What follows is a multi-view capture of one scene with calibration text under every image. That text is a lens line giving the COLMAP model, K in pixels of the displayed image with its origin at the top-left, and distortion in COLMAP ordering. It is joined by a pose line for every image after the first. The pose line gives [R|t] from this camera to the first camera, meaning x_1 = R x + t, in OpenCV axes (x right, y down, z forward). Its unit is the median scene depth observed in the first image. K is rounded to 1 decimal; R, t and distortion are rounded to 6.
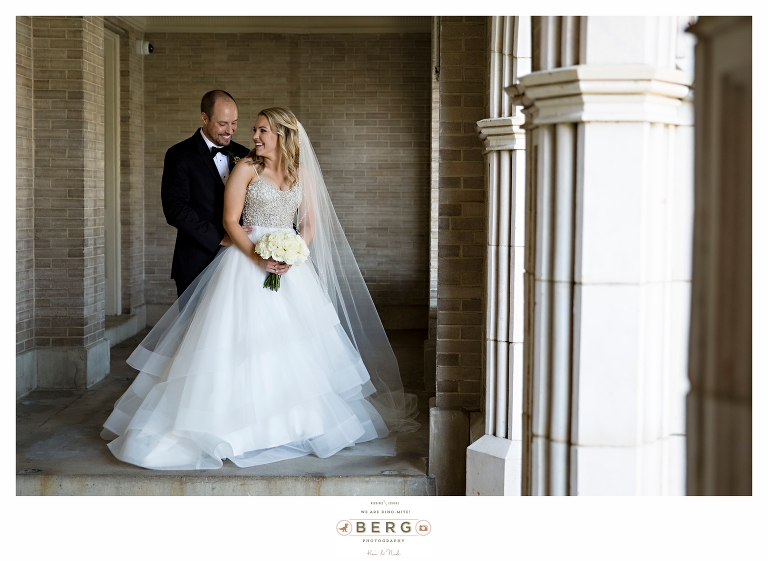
lens RADIAL K [[1554.9, 0, 466.3], [0, 1554.9, 275.7], [0, 0, 1]] dist [0.403342, 0.000000]
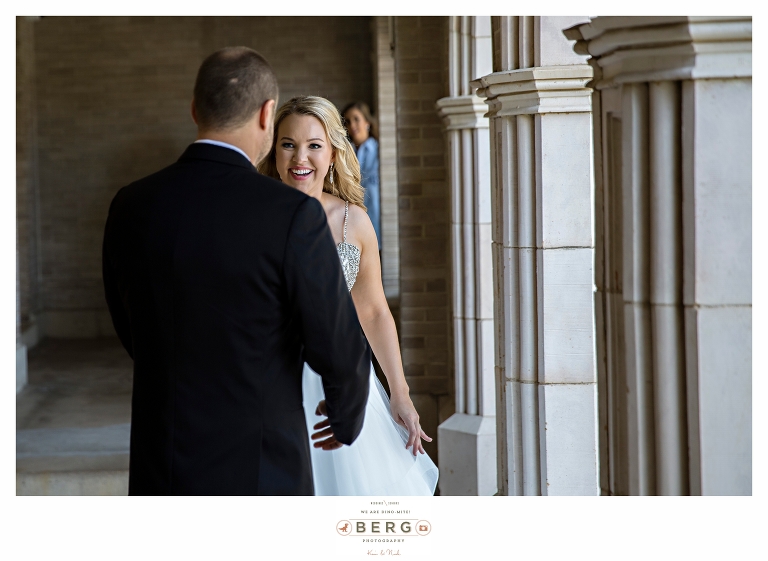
lens RADIAL K [[4576.5, 0, 322.5], [0, 4576.5, 258.6], [0, 0, 1]] dist [2.059148, 0.000000]
pose [[0.999386, -0.032773, 0.012390, -0.107543], [0.033070, 0.999151, -0.024552, 0.073084], [-0.011575, 0.024947, 0.999622, -1.959904]]
